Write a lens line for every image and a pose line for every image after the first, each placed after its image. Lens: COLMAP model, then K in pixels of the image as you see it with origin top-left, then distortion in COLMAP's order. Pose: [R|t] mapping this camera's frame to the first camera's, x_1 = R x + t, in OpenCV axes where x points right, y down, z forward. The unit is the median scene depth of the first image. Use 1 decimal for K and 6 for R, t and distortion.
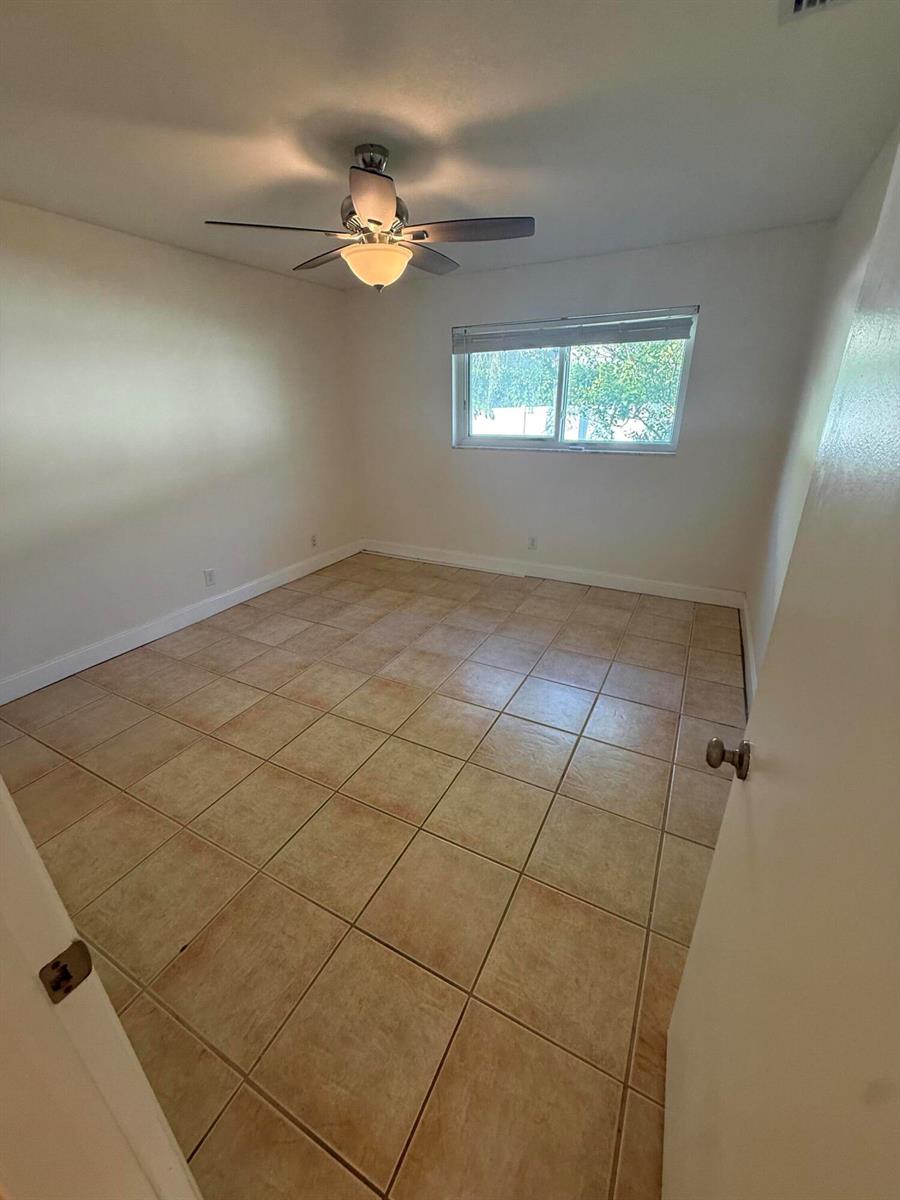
lens RADIAL K [[476.9, 0, 450.0], [0, 476.9, 600.0], [0, 0, 1]] dist [0.000172, 0.000123]
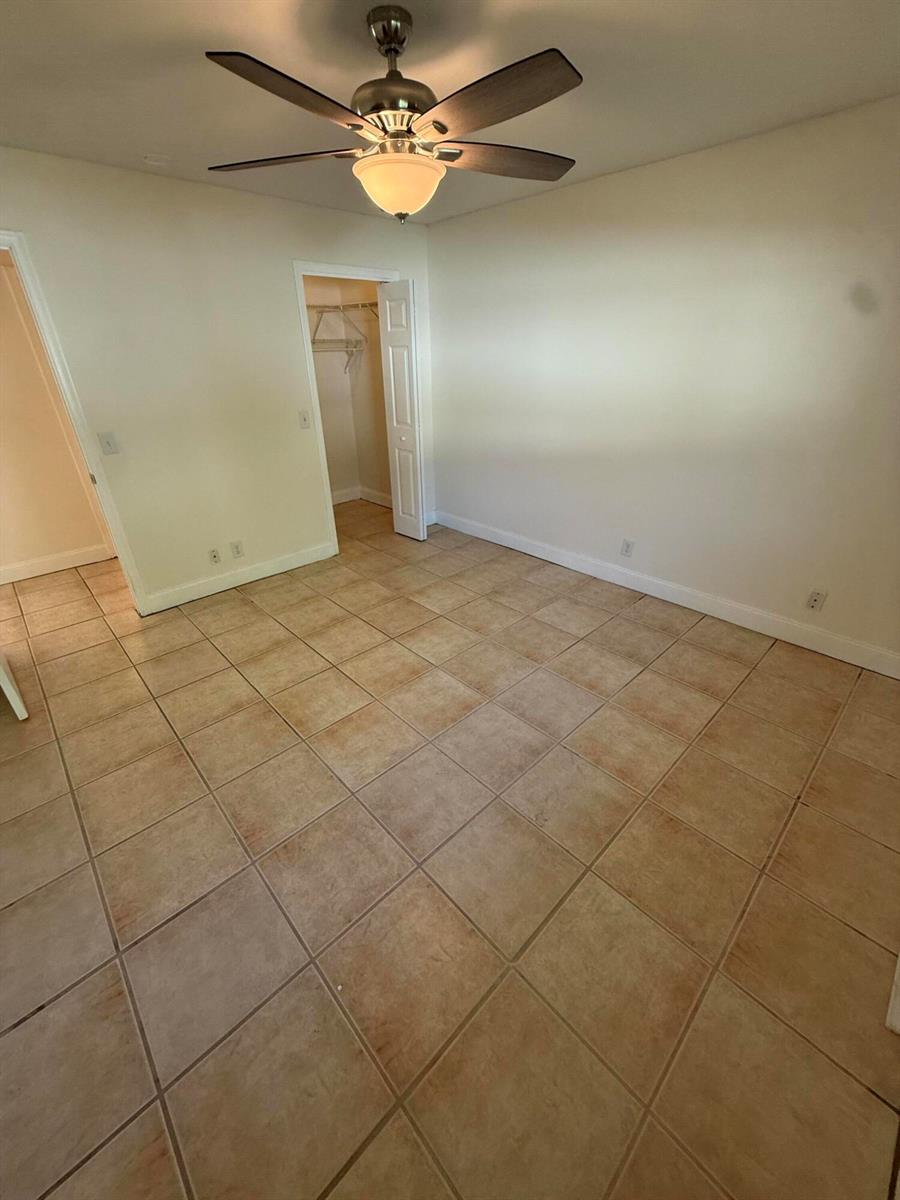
lens RADIAL K [[476.9, 0, 450.0], [0, 476.9, 600.0], [0, 0, 1]] dist [0.000172, 0.000123]
pose [[-0.319490, 0.461820, -0.827435, 0.501879], [-0.345377, 0.756382, 0.555519, -0.432191], [0.882406, 0.463260, -0.082155, 0.951364]]
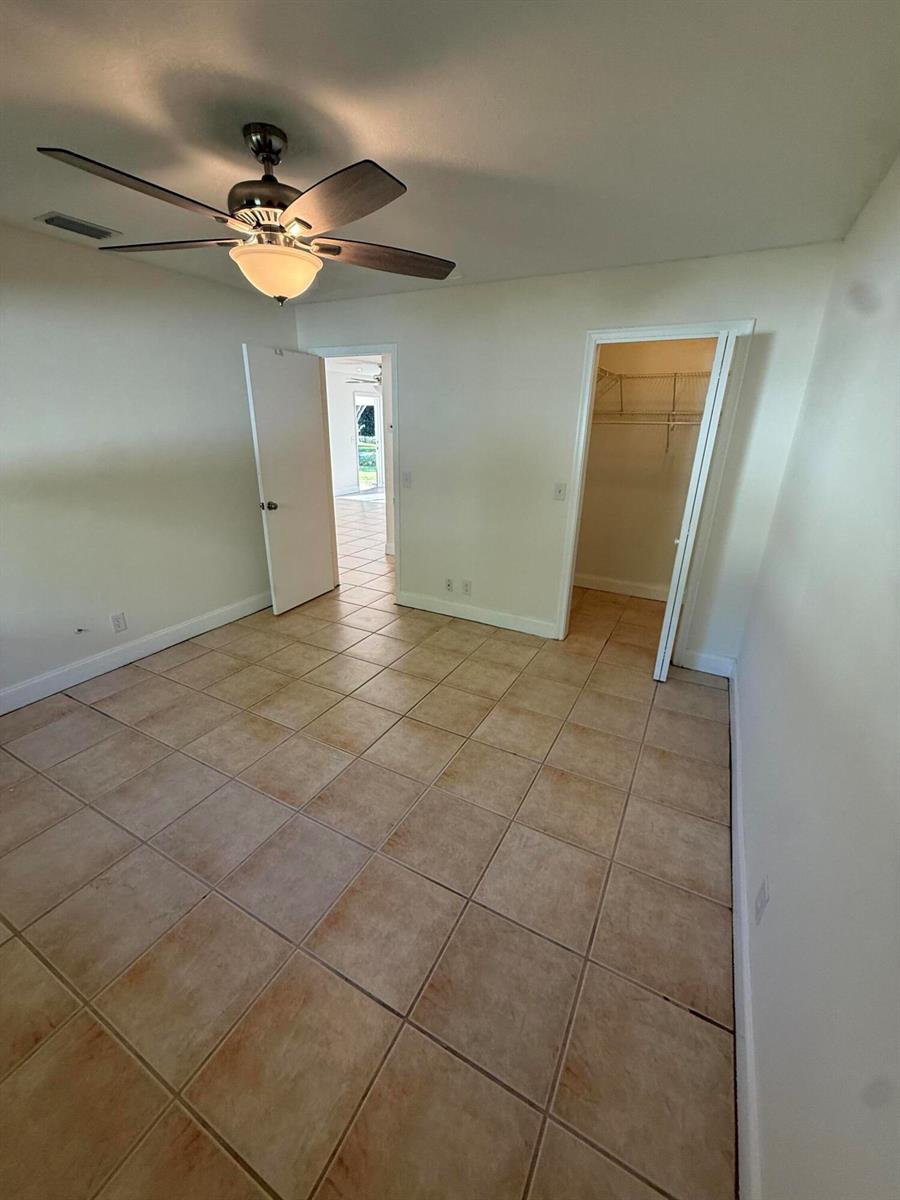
lens RADIAL K [[480.1, 0, 450.0], [0, 480.1, 600.0], [0, 0, 1]] dist [-0.000878, -0.000366]
pose [[-0.999950, -0.002424, 0.009715, -0.300580], [0.004905, 0.727267, 0.686337, -0.564991], [-0.008728, 0.686350, -0.727219, 1.300270]]
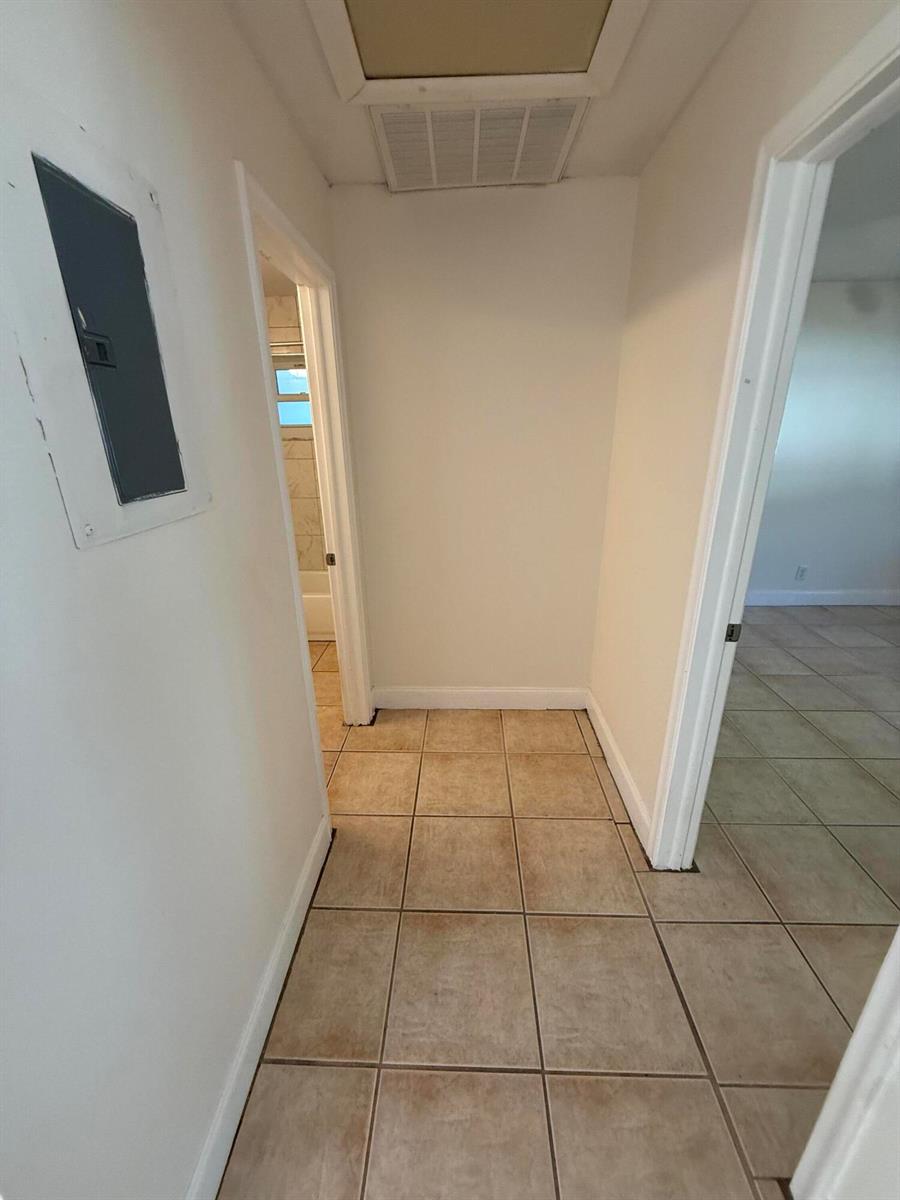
lens RADIAL K [[477.6, 0, 449.9], [0, 477.6, 598.5], [0, 0, 1]] dist [0.000853, -0.000448]
pose [[0.438007, 0.309472, -0.844024, 0.117446], [-0.339077, 0.926404, 0.163714, 0.121003], [0.832572, 0.214482, 0.510706, -0.290579]]
